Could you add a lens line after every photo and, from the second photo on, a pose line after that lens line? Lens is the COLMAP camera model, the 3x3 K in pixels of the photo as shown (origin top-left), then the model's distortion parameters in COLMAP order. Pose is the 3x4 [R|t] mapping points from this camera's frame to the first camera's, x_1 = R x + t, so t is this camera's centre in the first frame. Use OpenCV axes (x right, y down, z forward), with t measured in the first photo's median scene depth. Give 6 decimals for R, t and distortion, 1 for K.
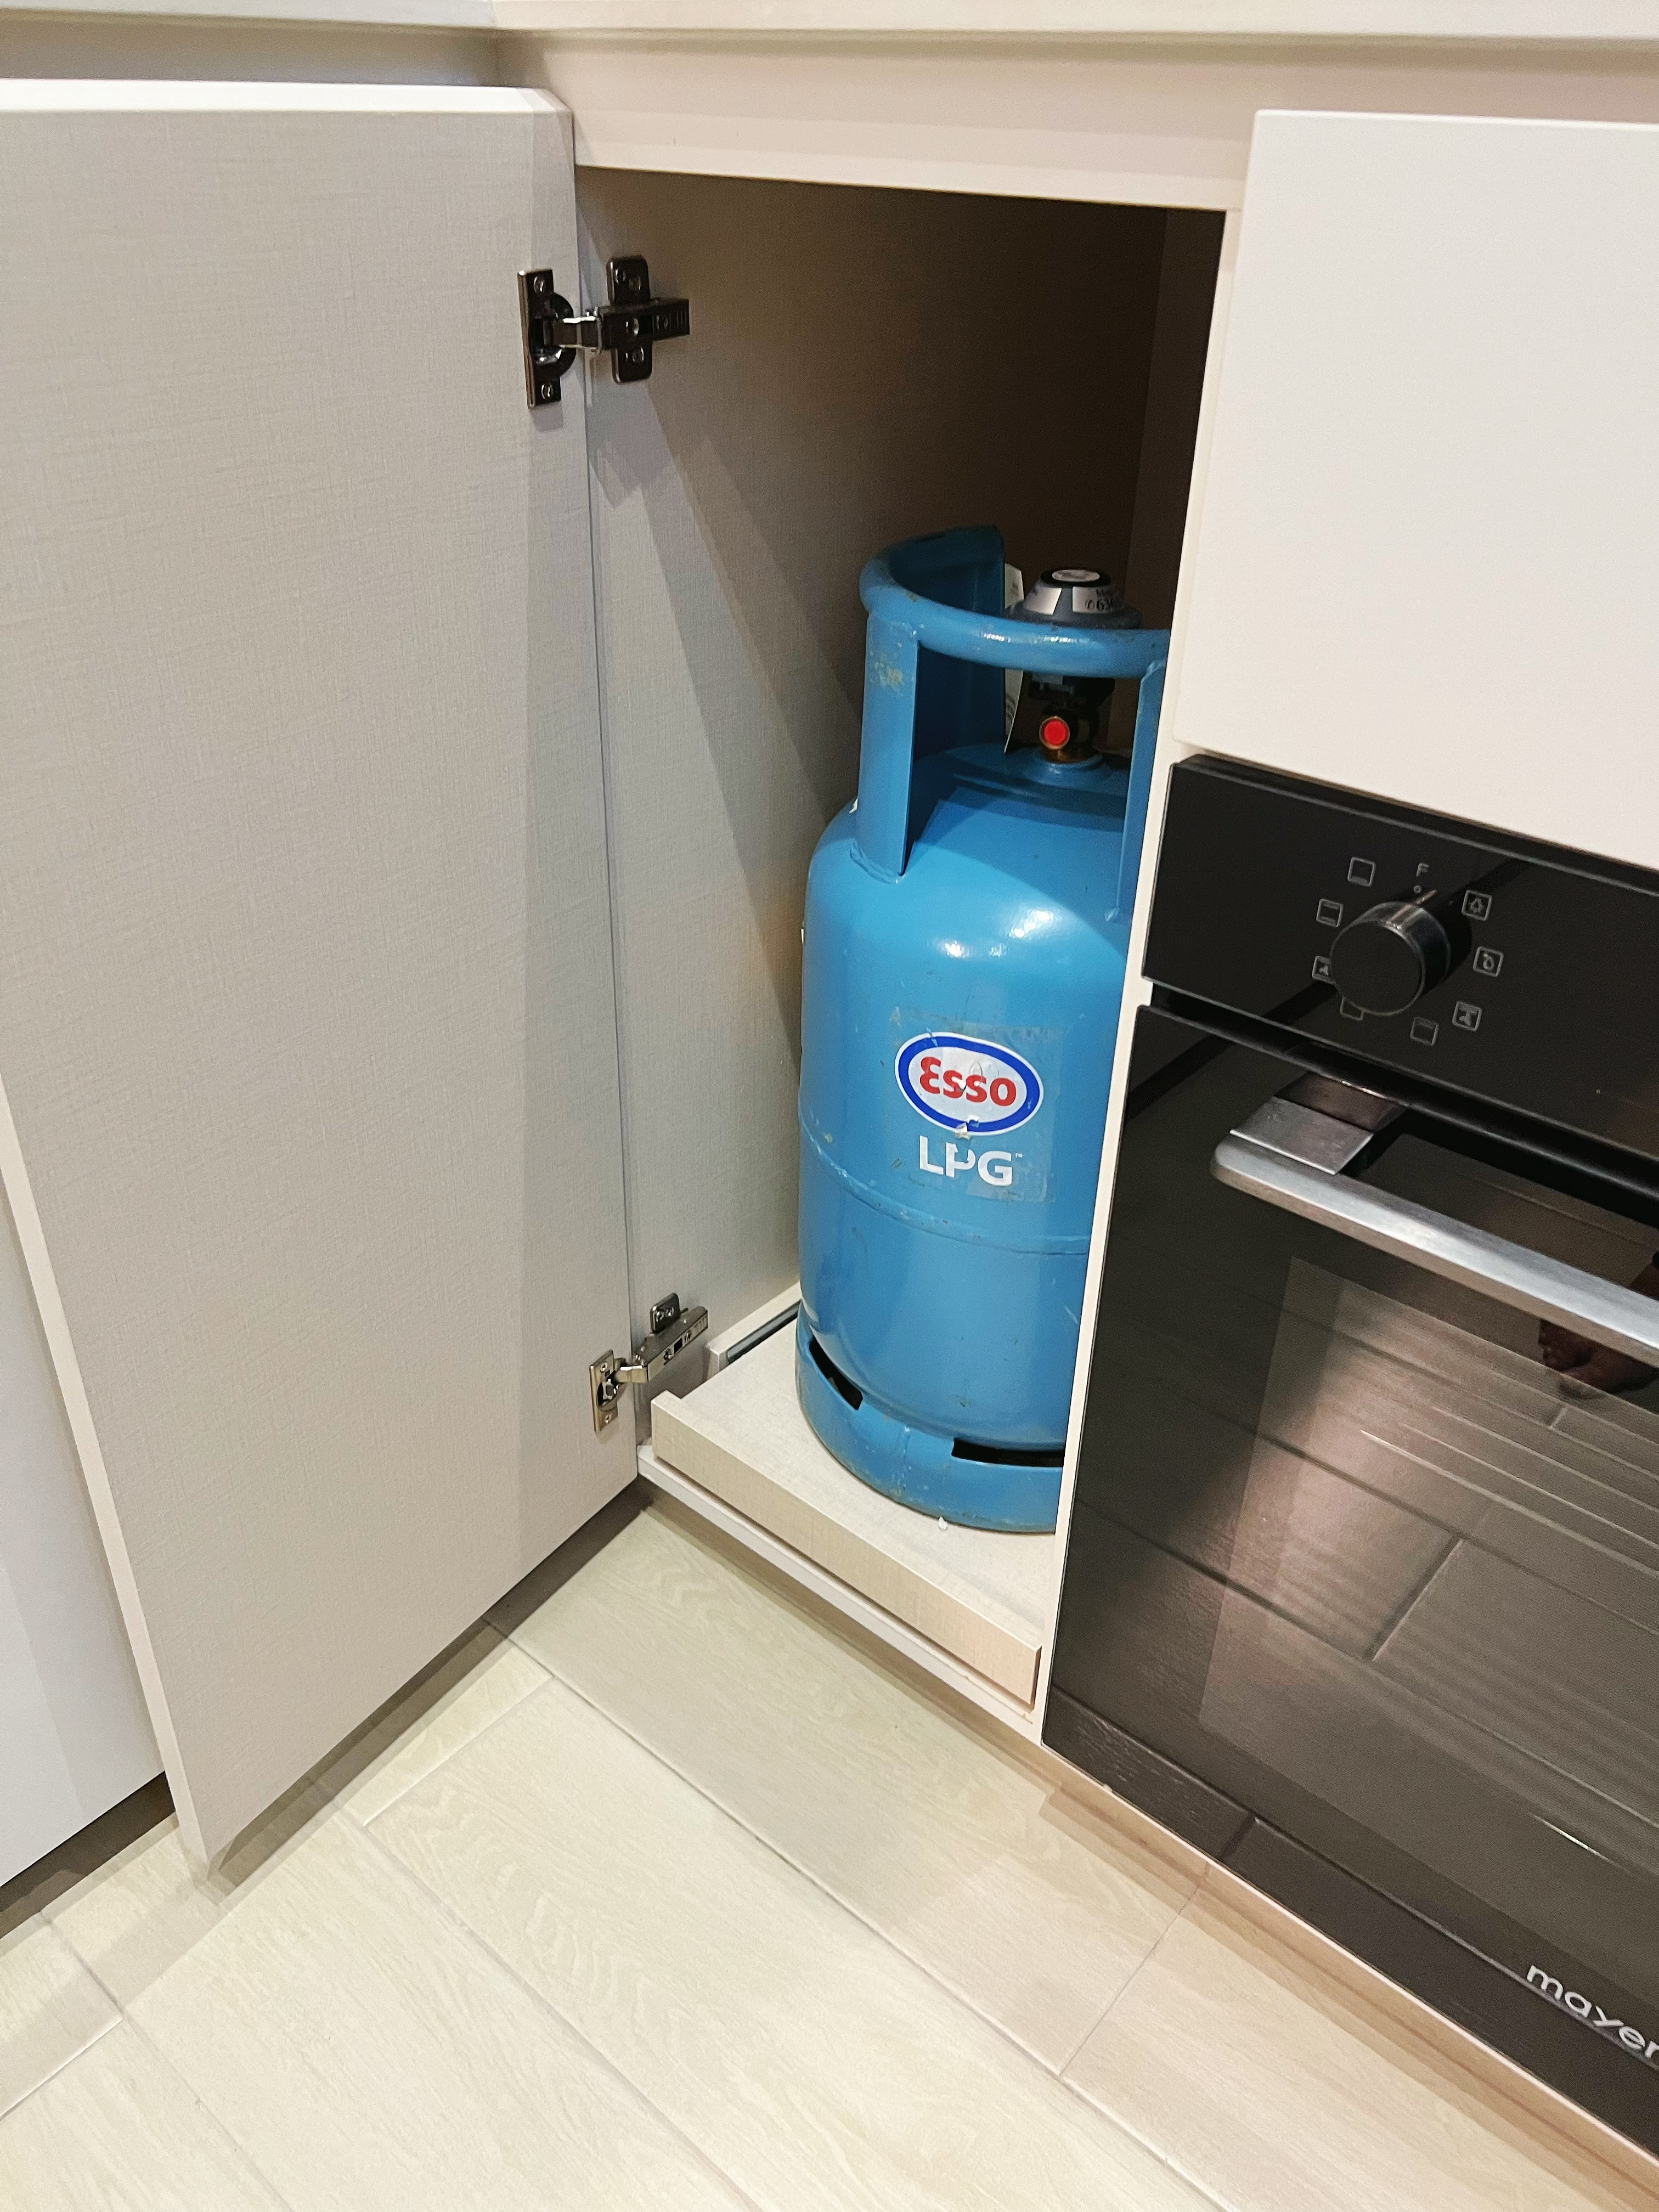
lens RADIAL K [[1674.8, 0, 829.5], [0, 1674.8, 1106.0], [0, 0, 1]] dist [0.031531, -0.003311]
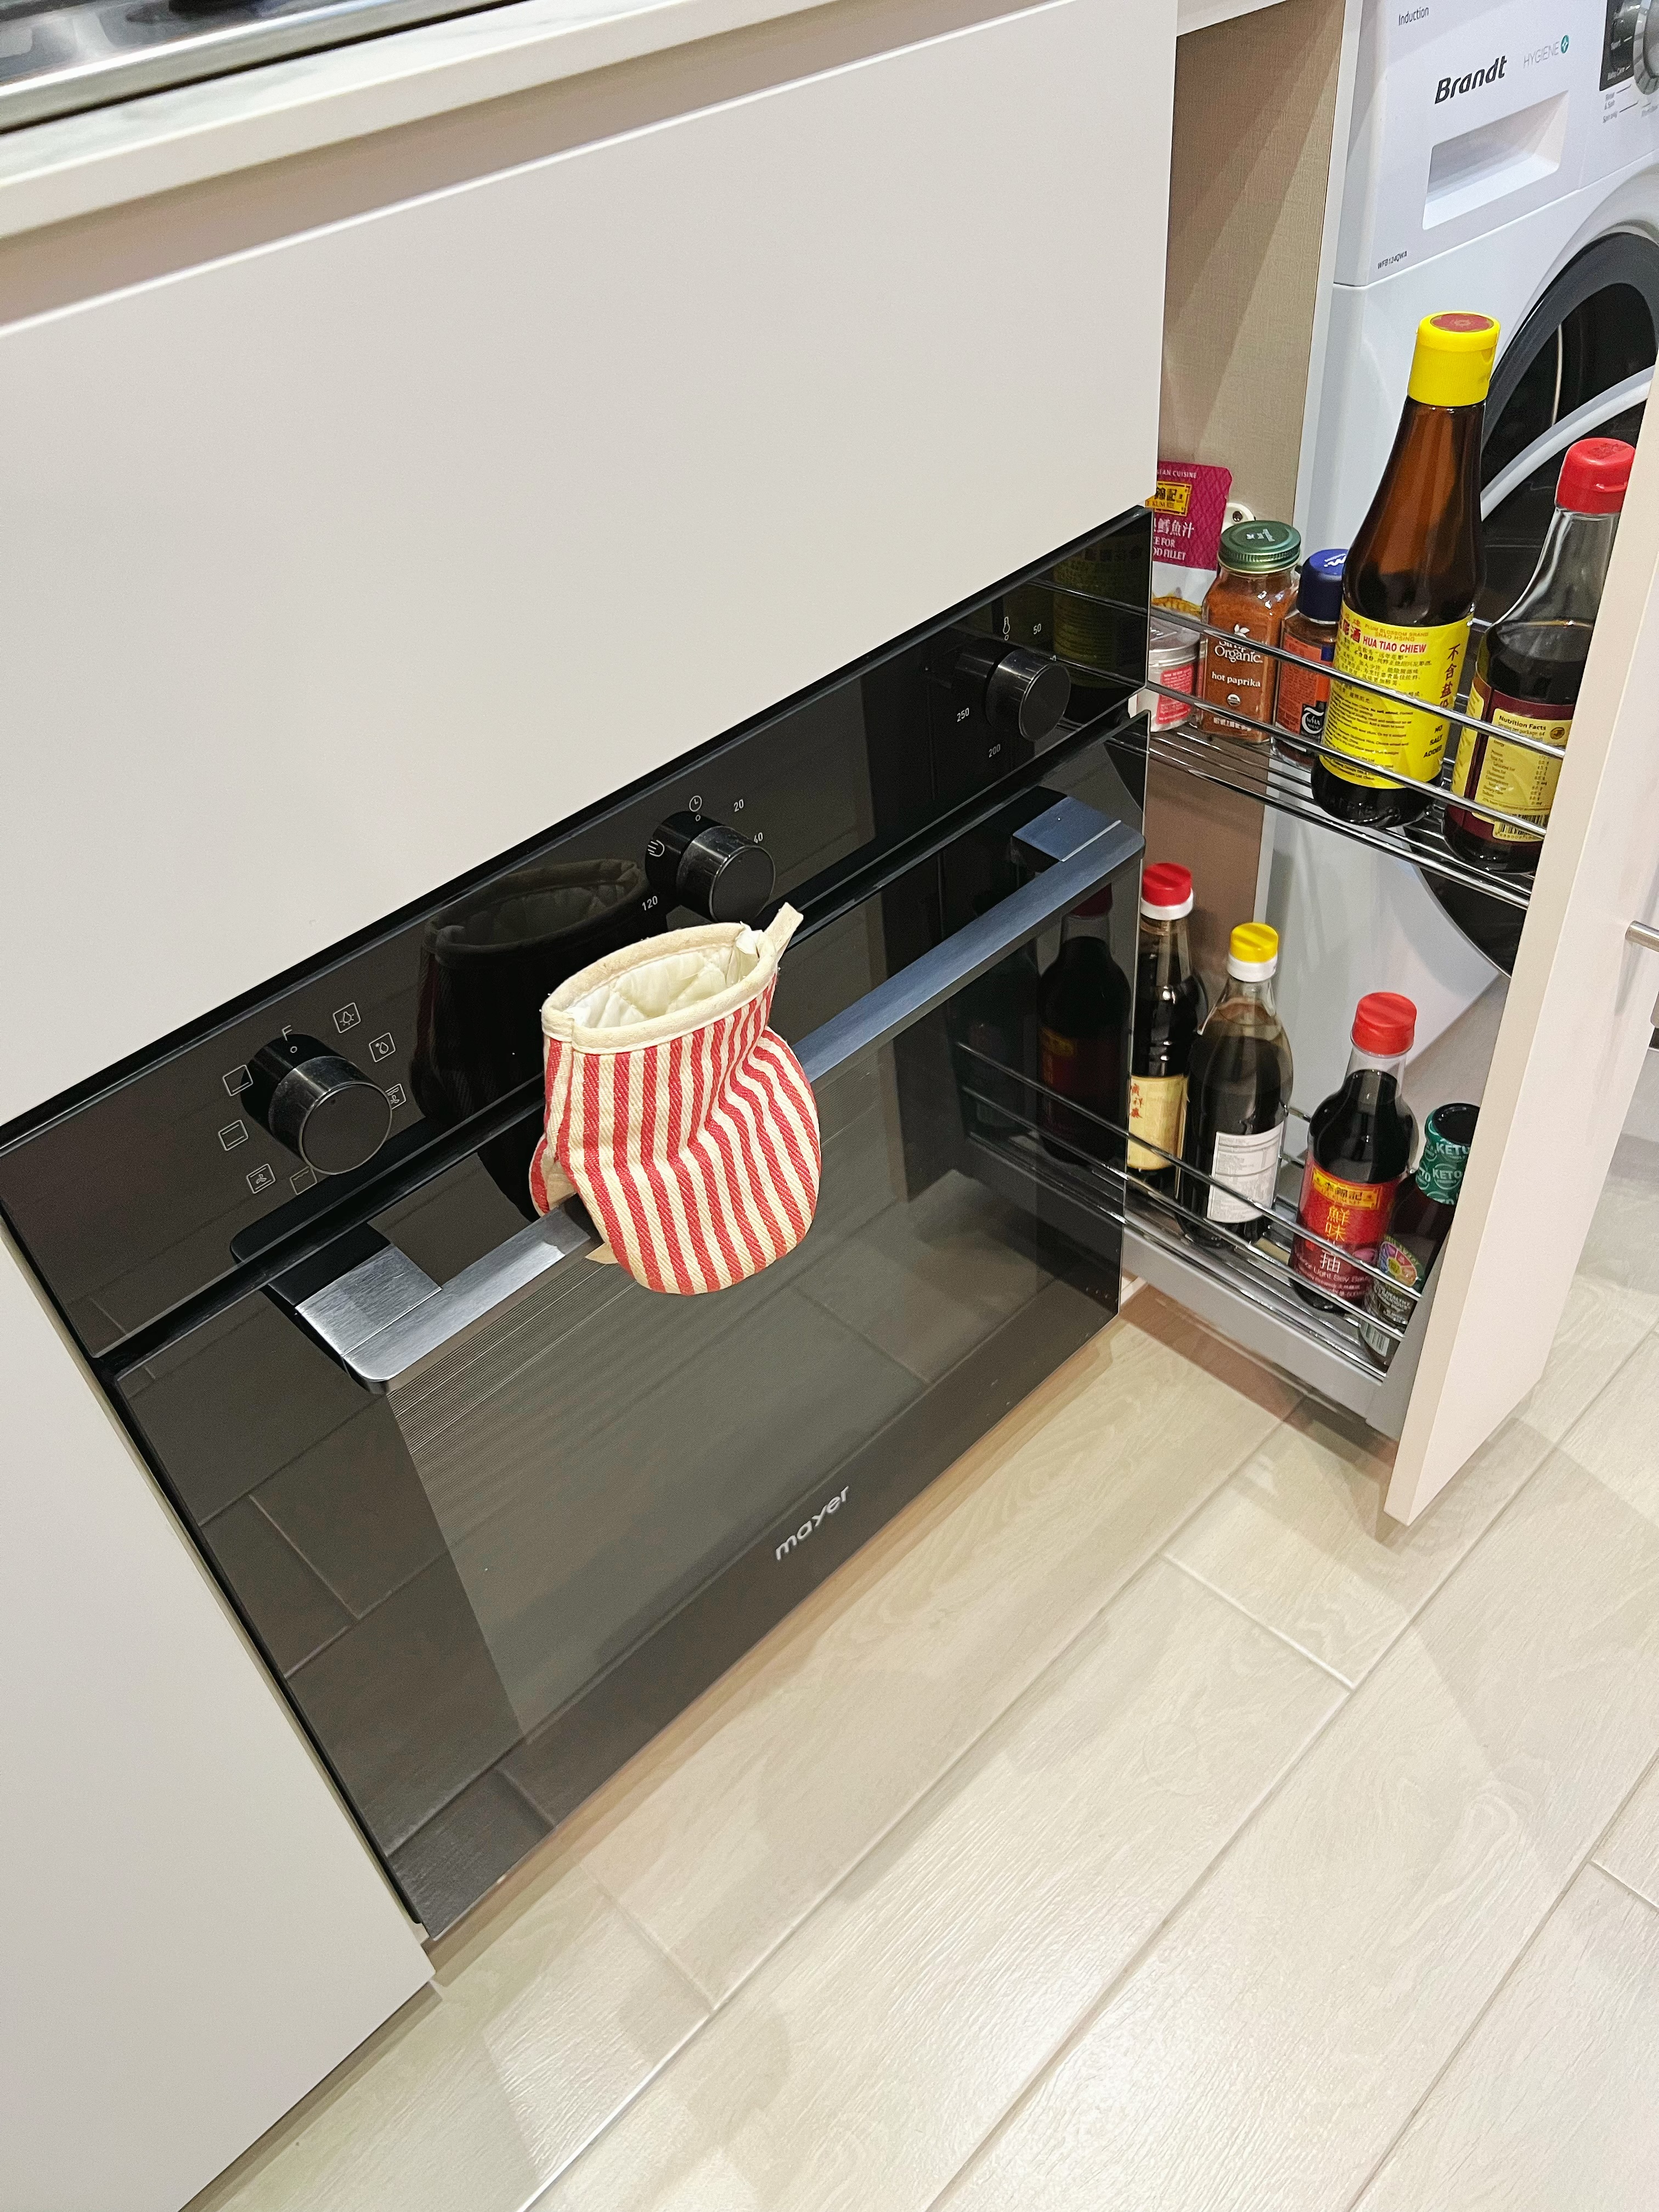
lens RADIAL K [[1674.8, 0, 829.5], [0, 1674.8, 1106.0], [0, 0, 1]] dist [0.031531, -0.003311]
pose [[0.096923, -0.690238, 0.717062, -0.227106], [0.599165, 0.615744, 0.511723, -0.284687], [-0.794737, 0.380040, 0.473246, 0.213464]]
